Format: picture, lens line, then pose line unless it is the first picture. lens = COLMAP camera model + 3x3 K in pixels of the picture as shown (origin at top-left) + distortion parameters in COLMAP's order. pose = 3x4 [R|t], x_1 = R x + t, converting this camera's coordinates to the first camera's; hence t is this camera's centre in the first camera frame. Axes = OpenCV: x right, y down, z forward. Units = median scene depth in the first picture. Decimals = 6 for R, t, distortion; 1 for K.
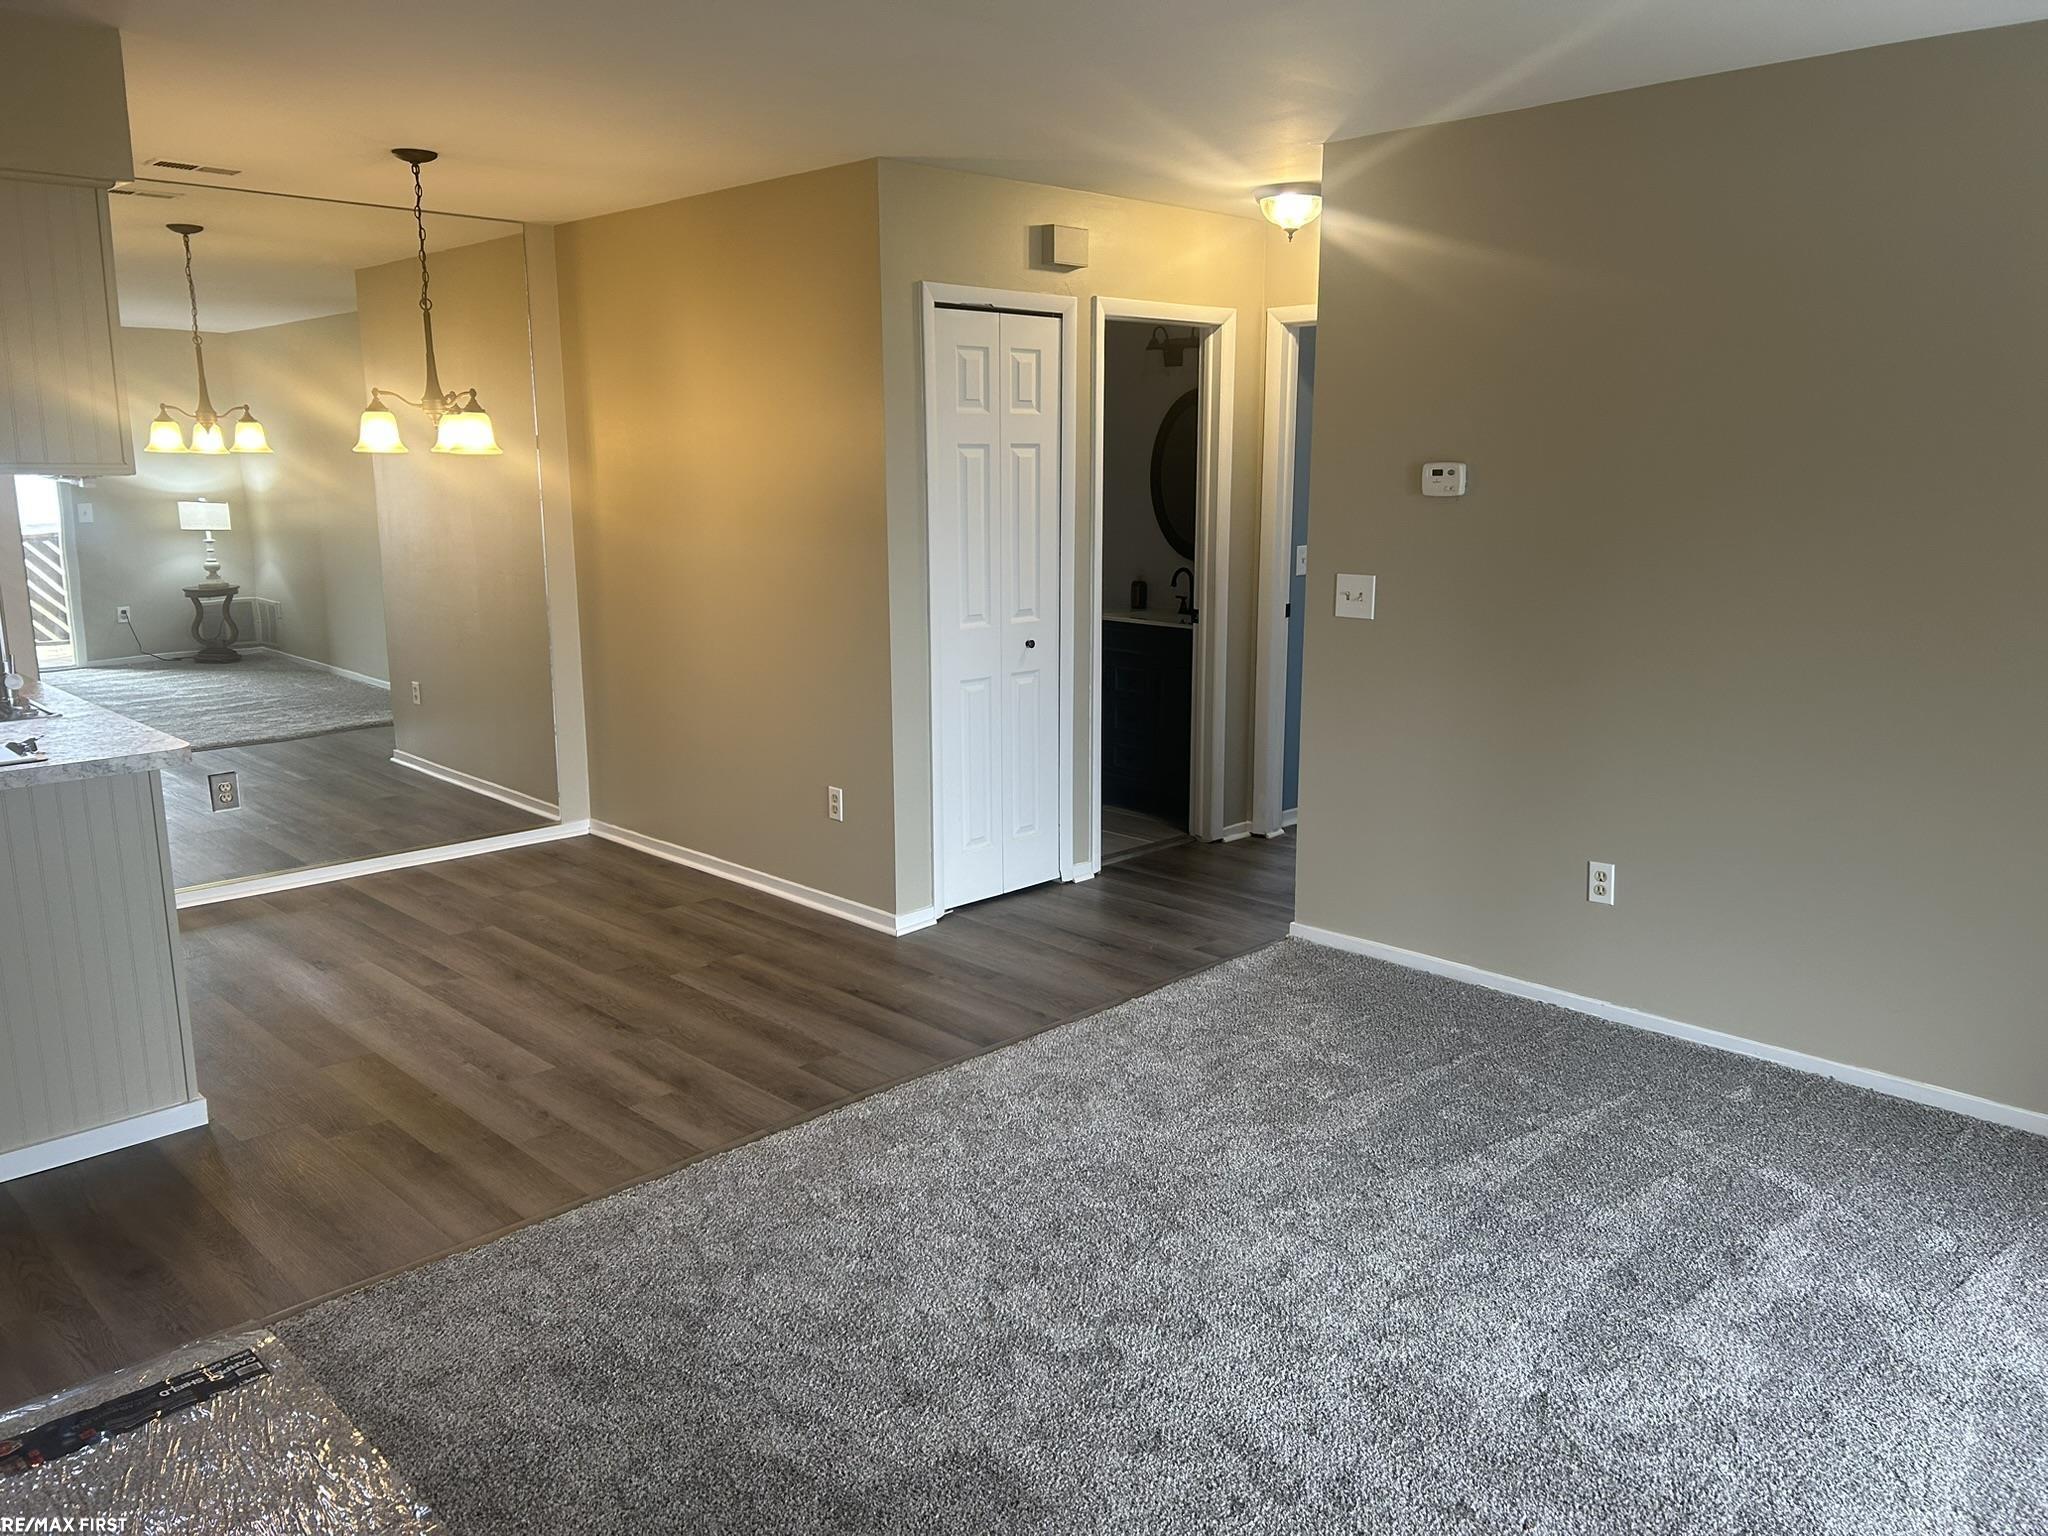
lens RADIAL K [[1536.9, 0, 1045.4], [0, 1536.9, 757.4], [0, 0, 1]] dist [0.035168, -0.025842]
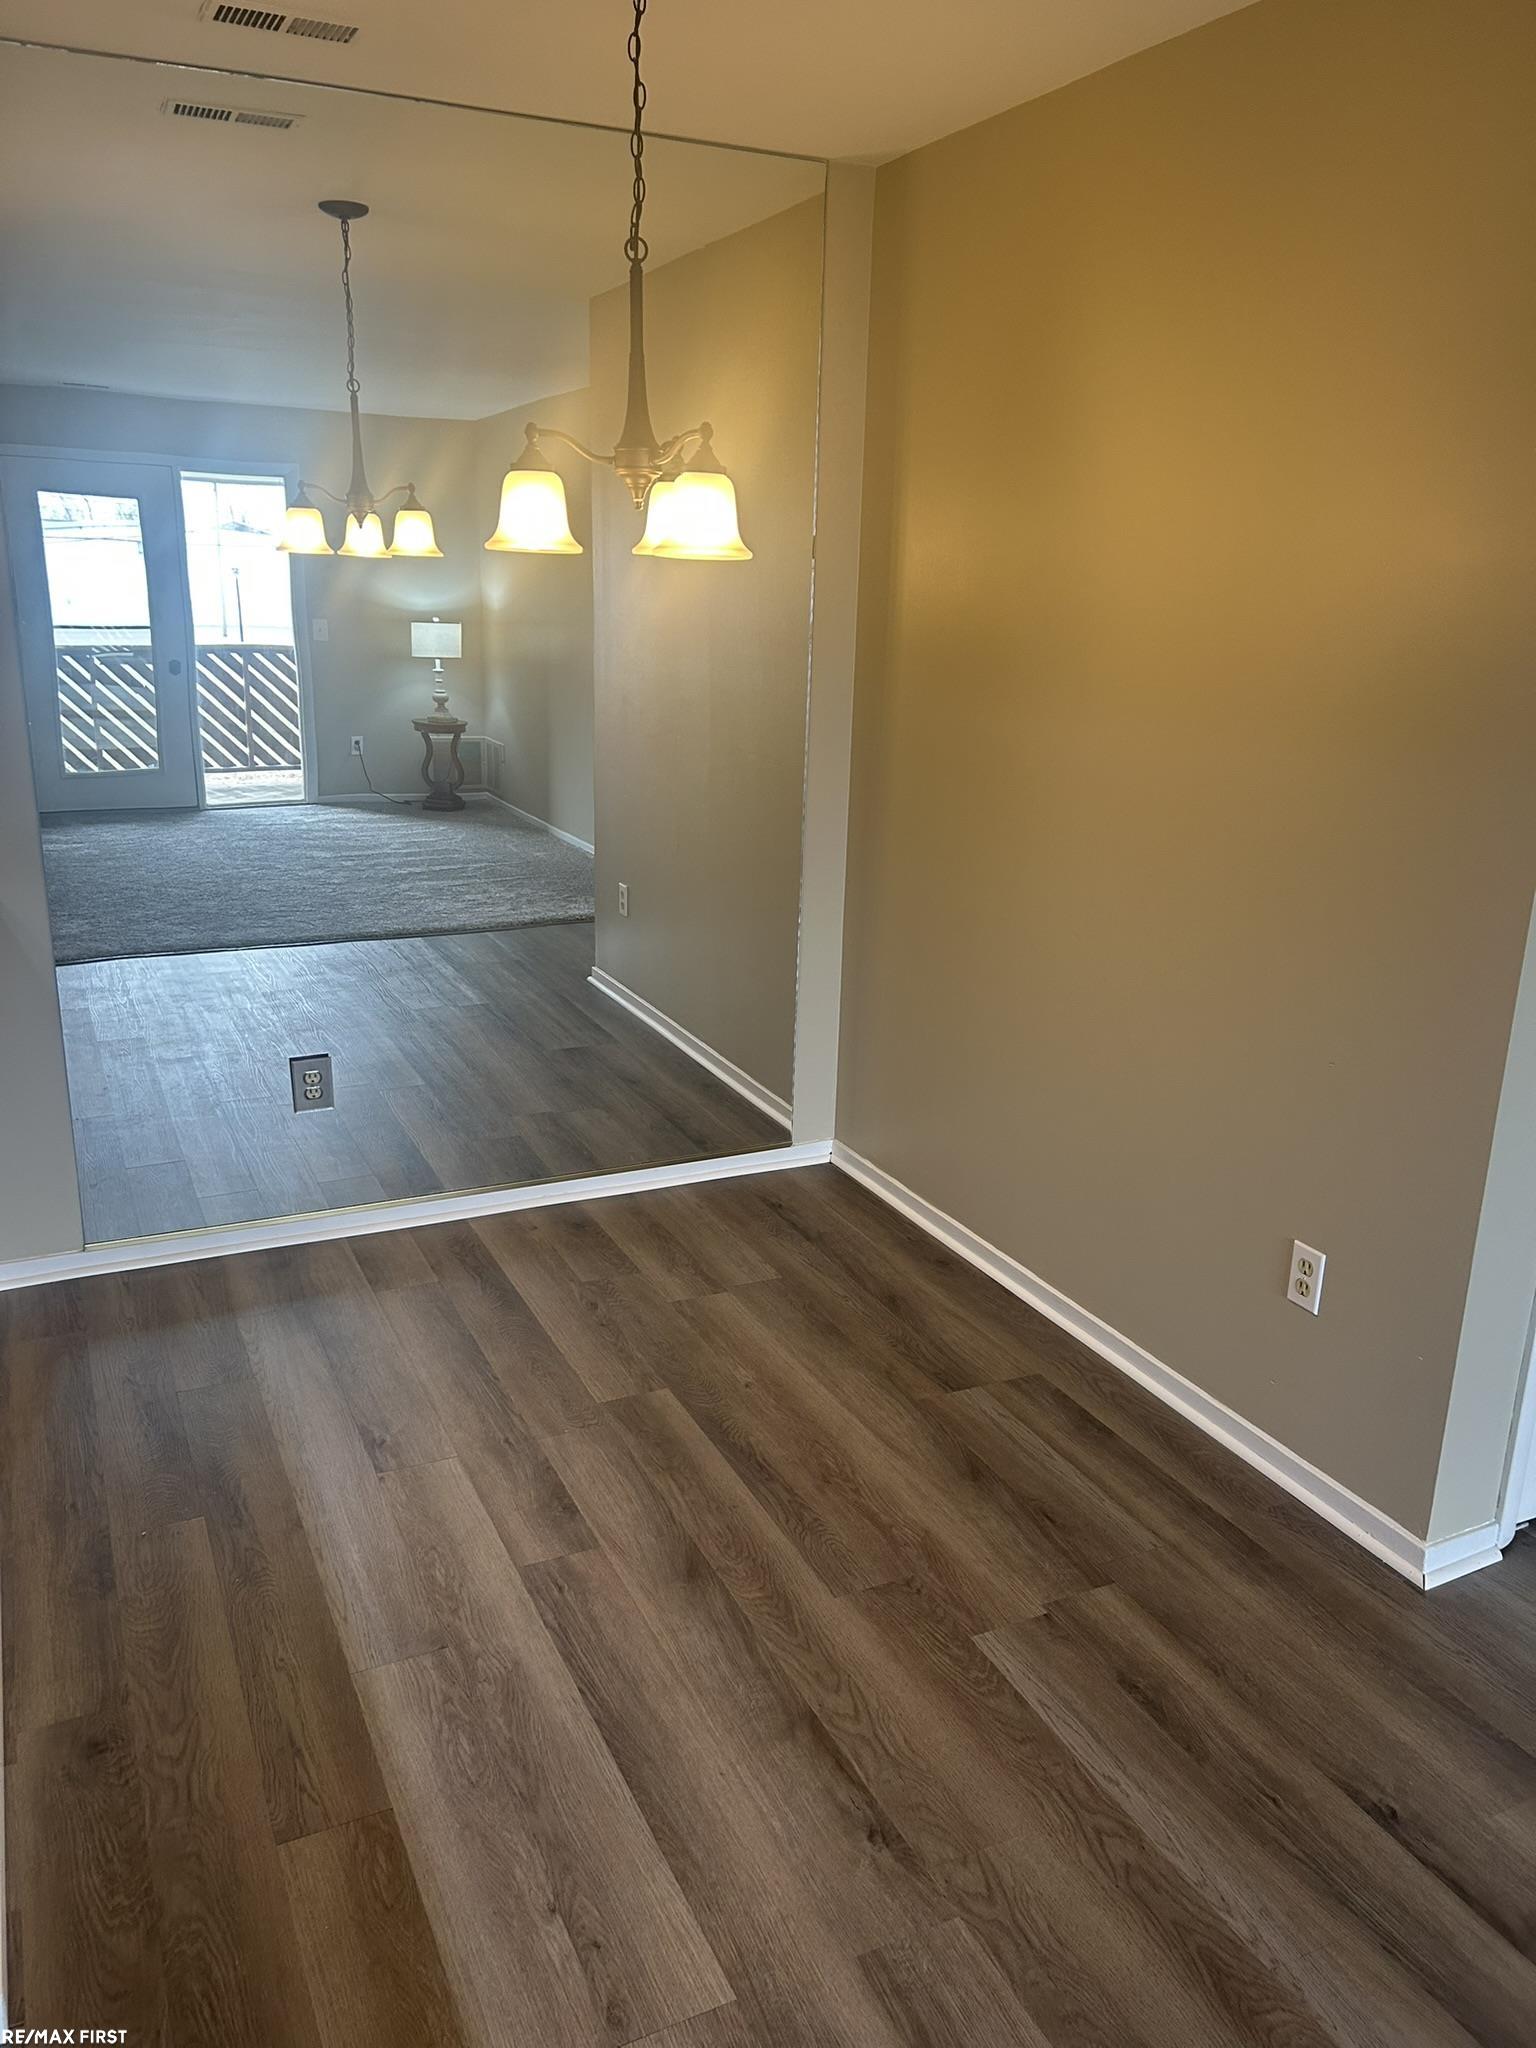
lens RADIAL K [[1536.9, 0, 766.8], [0, 1536.9, 1041.5], [0, 0, 1]] dist [0.035168, -0.025842]
pose [[0.944780, 0.117930, -0.305750, -0.153142], [-0.088939, 0.990260, 0.107125, -0.083738], [0.315405, -0.074017, 0.946066, 0.451180]]
